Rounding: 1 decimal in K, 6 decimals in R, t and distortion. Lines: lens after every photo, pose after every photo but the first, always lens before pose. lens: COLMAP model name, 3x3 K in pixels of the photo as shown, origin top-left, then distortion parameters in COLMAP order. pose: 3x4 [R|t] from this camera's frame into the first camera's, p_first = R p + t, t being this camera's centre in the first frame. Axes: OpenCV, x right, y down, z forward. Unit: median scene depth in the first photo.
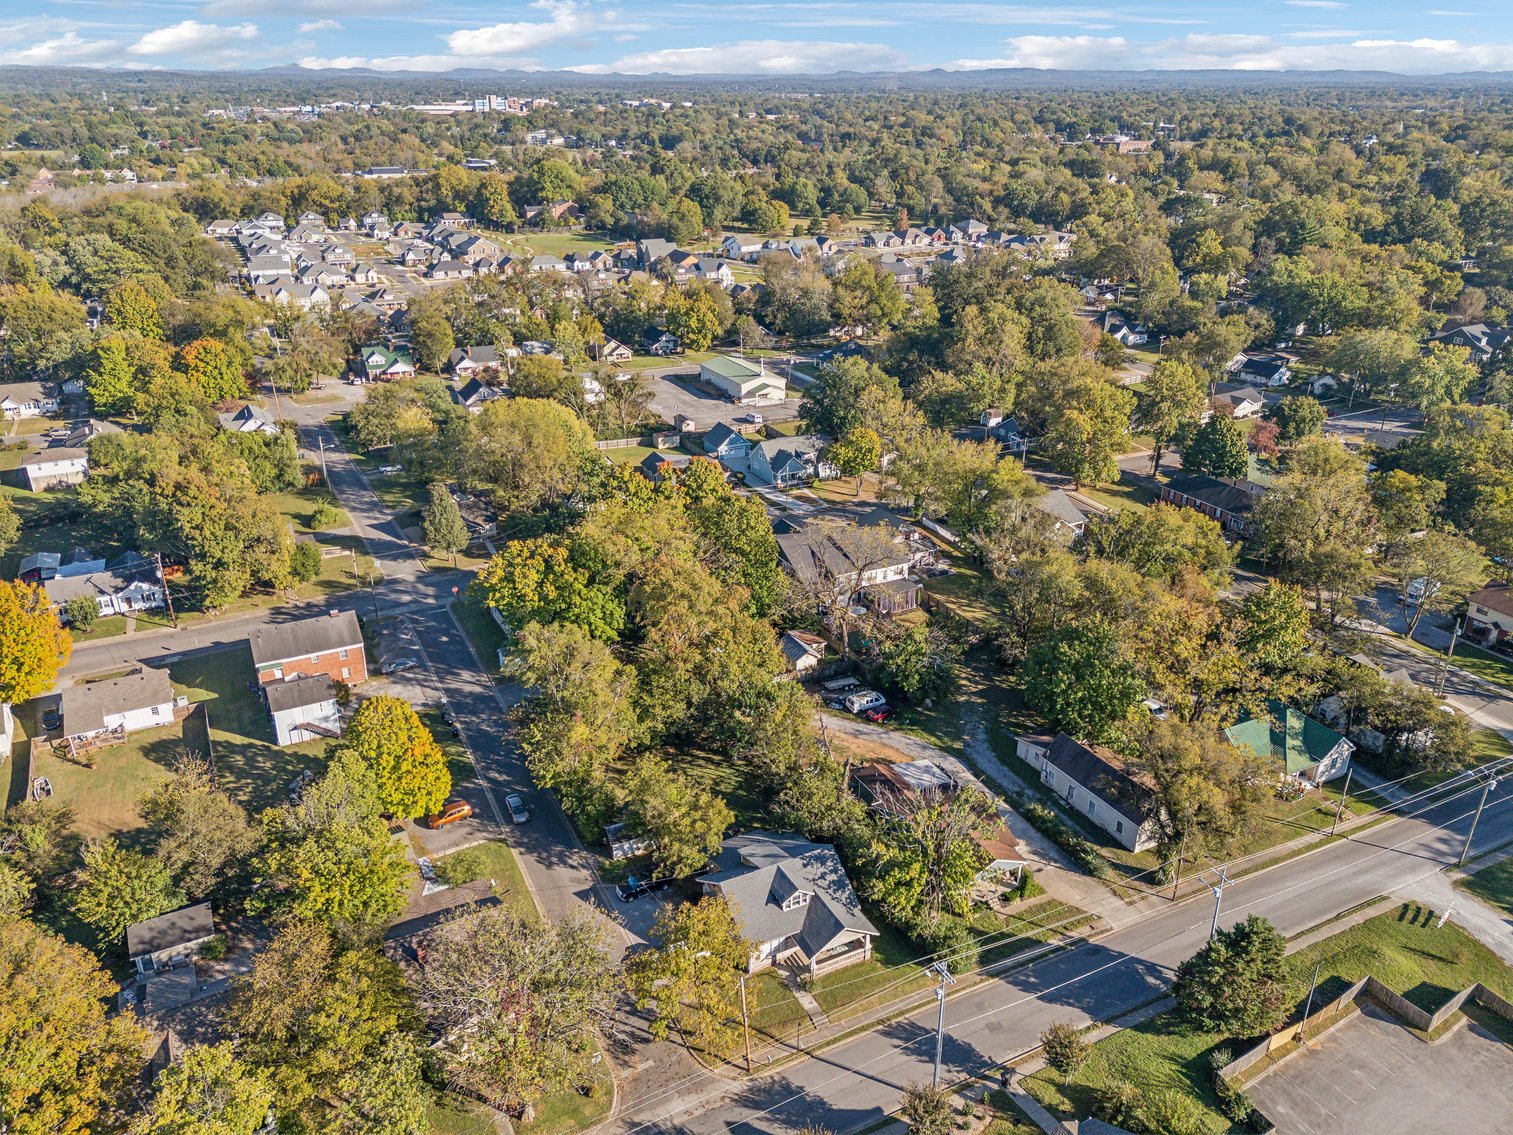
lens RADIAL K [[1110.6, 0, 755.3], [0, 1110.6, 558.6], [0, 0, 1]] dist [0.074721, -0.071454]
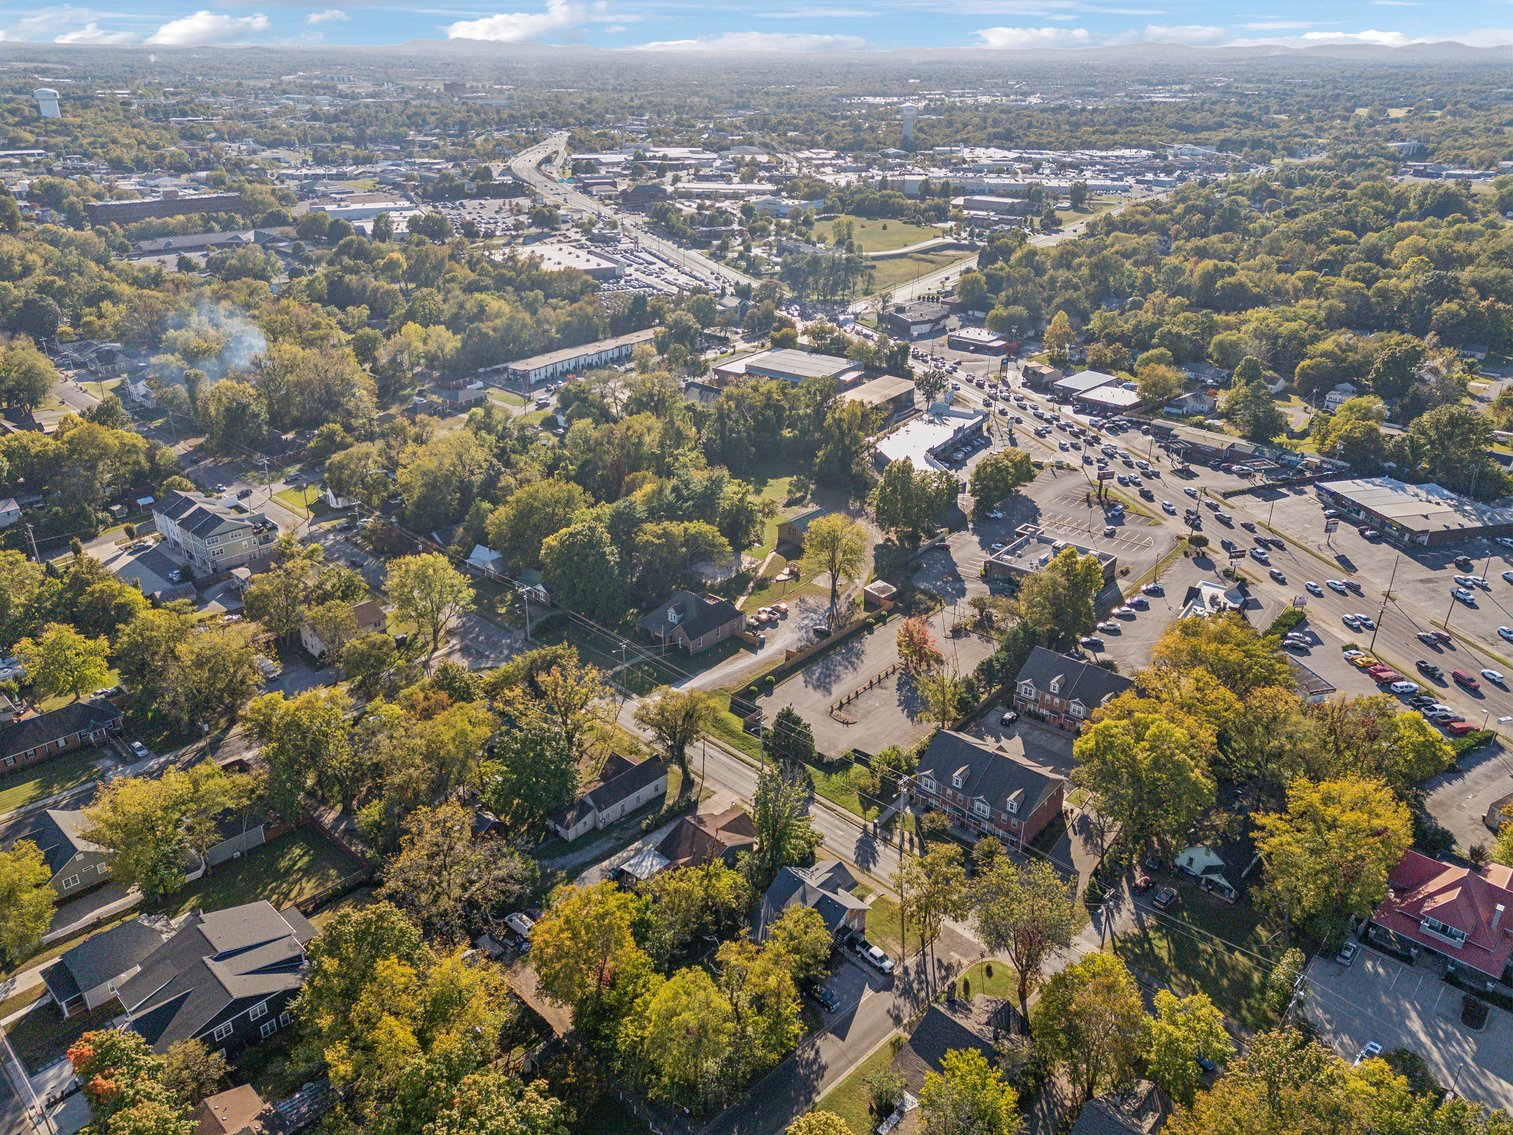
lens RADIAL K [[1109.0, 0, 753.9], [0, 1109.0, 567.4], [0, 0, 1]] dist [0.055949, -0.041014]
pose [[-0.320724, -0.404633, 0.856393, -0.437023], [0.364003, 0.782068, 0.505837, -0.349136], [-0.874436, 0.473964, -0.103541, 0.424183]]
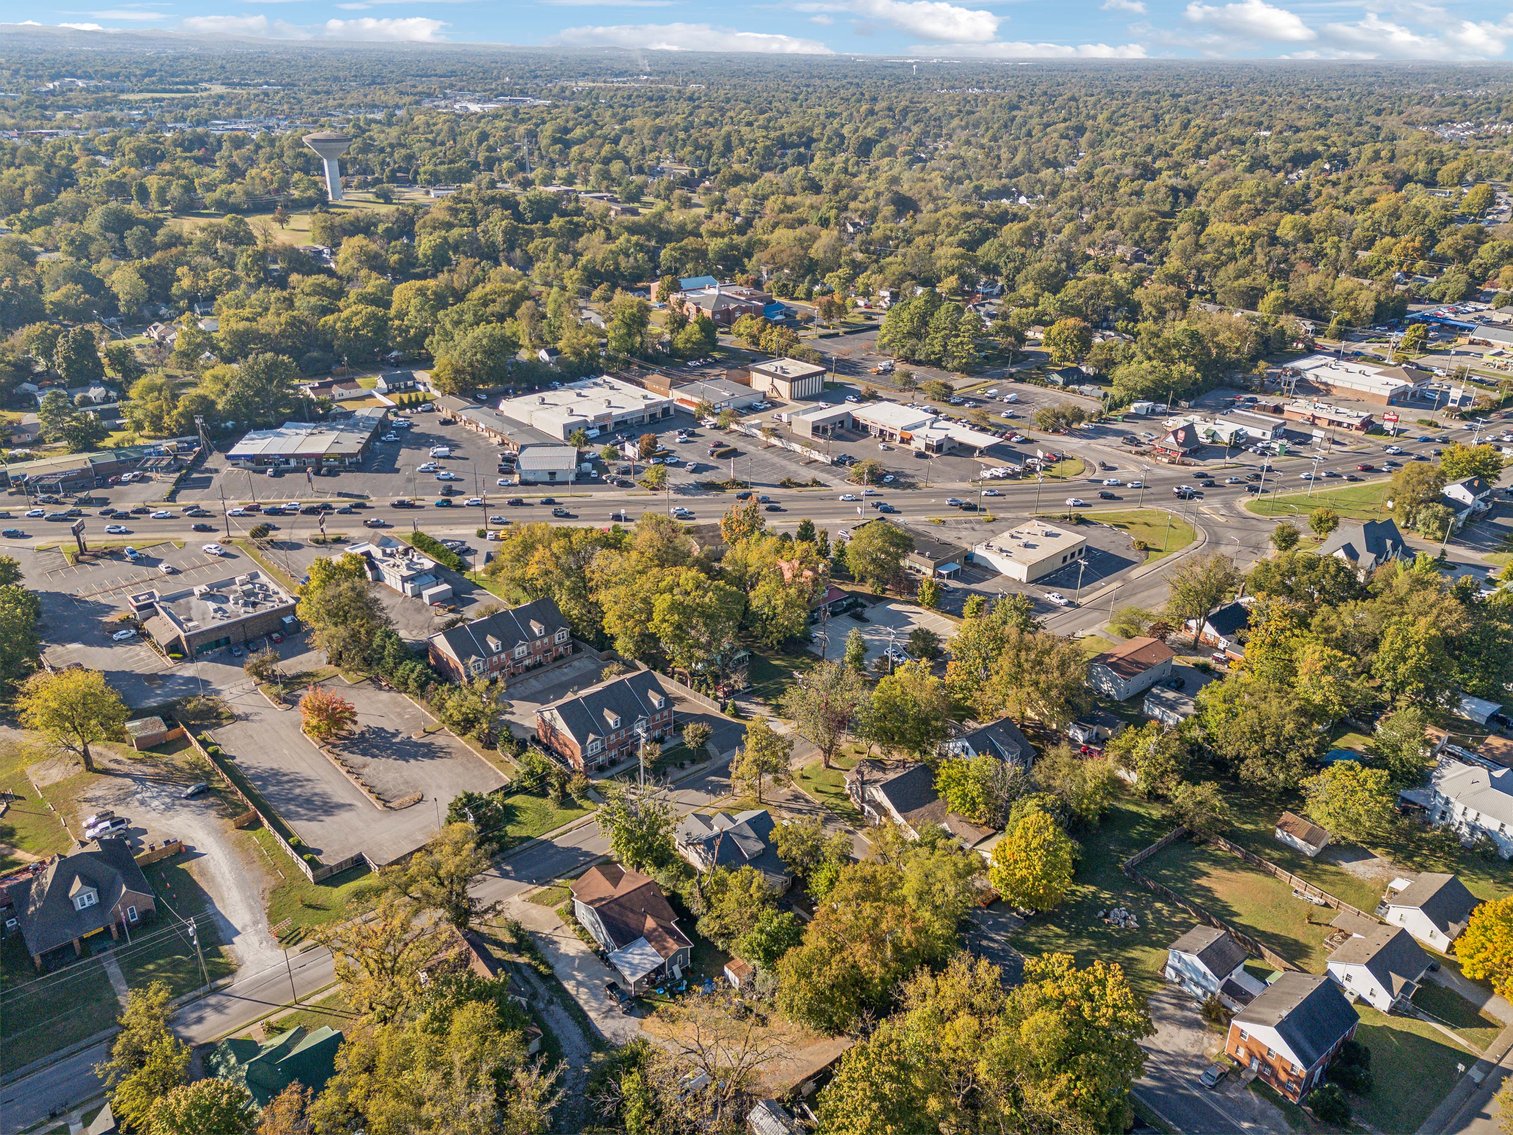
lens RADIAL K [[1109.0, 0, 753.9], [0, 1109.0, 567.4], [0, 0, 1]] dist [0.055949, -0.041014]
pose [[-0.981634, 0.056891, -0.182093, 0.109525], [-0.096958, 0.673250, 0.733031, -0.477476], [0.164297, 0.737223, -0.655369, 0.737267]]
